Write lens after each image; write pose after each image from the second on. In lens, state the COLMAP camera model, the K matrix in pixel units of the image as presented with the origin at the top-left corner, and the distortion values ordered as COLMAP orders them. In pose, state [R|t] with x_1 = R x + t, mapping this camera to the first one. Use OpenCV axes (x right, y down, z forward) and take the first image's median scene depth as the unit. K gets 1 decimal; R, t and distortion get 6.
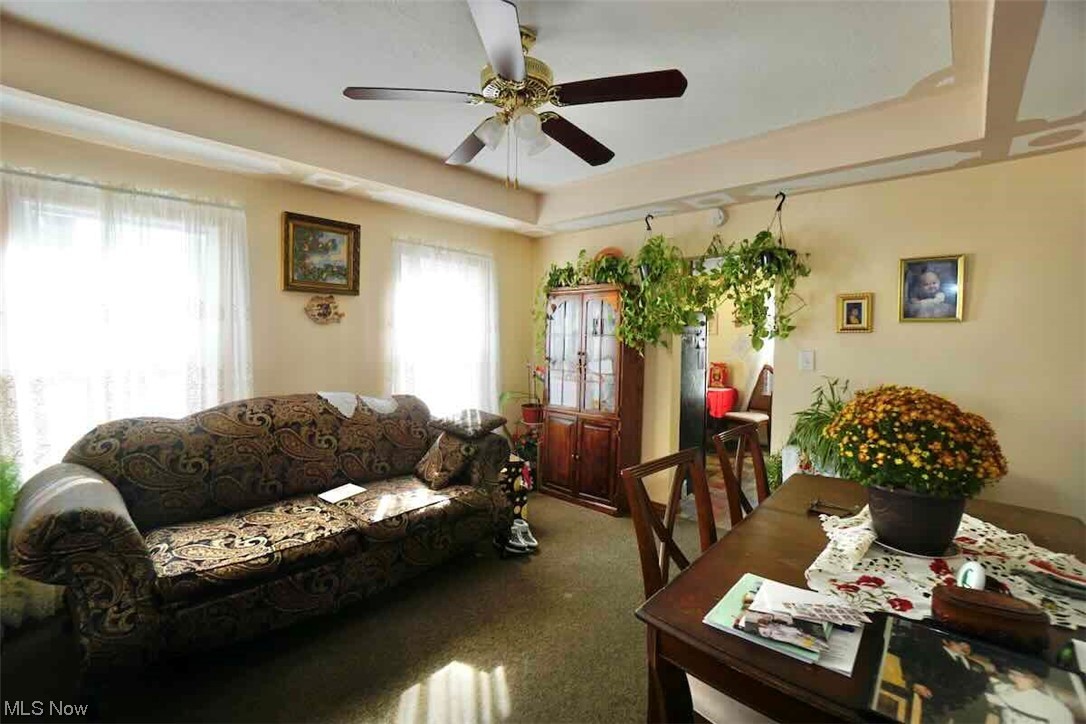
lens RADIAL K [[480.7, 0, 543.0], [0, 480.7, 362.0], [0, 0, 1]] dist [-0.002127, -0.000101]
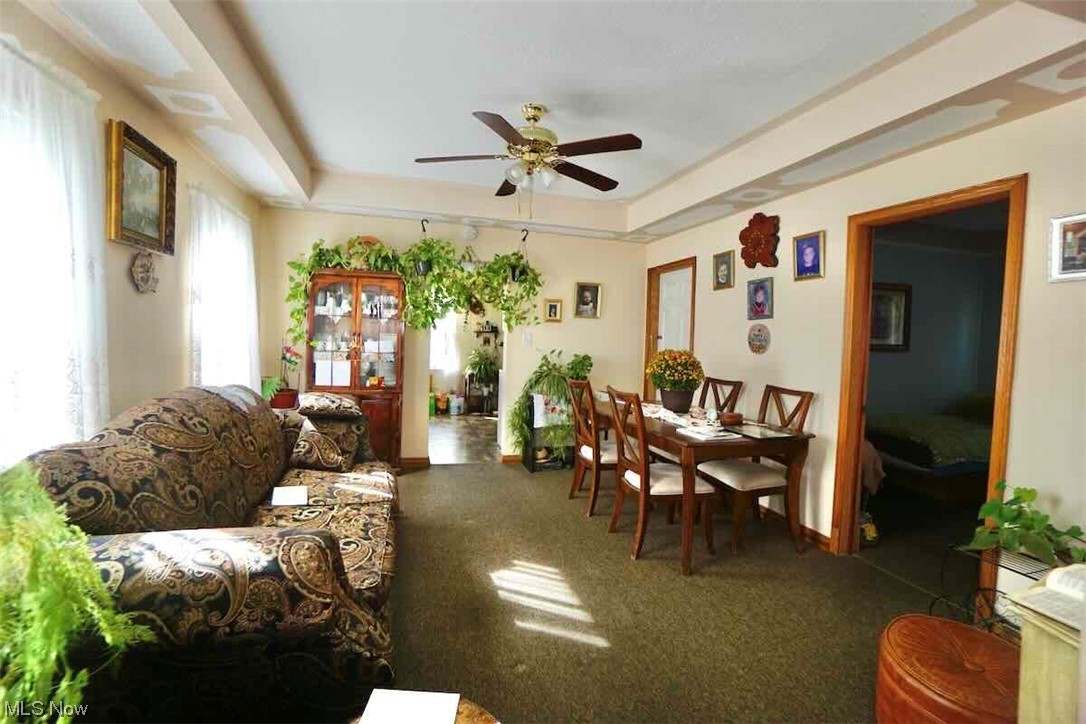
lens RADIAL K [[474.2, 0, 543.0], [0, 474.2, 362.0], [0, 0, 1]] dist [0.000071, 0.000005]
pose [[0.528865, -0.048881, 0.847297, -0.798488], [0.012057, 0.998672, 0.050088, -0.005437], [-0.848621, -0.016274, 0.528752, 0.144916]]
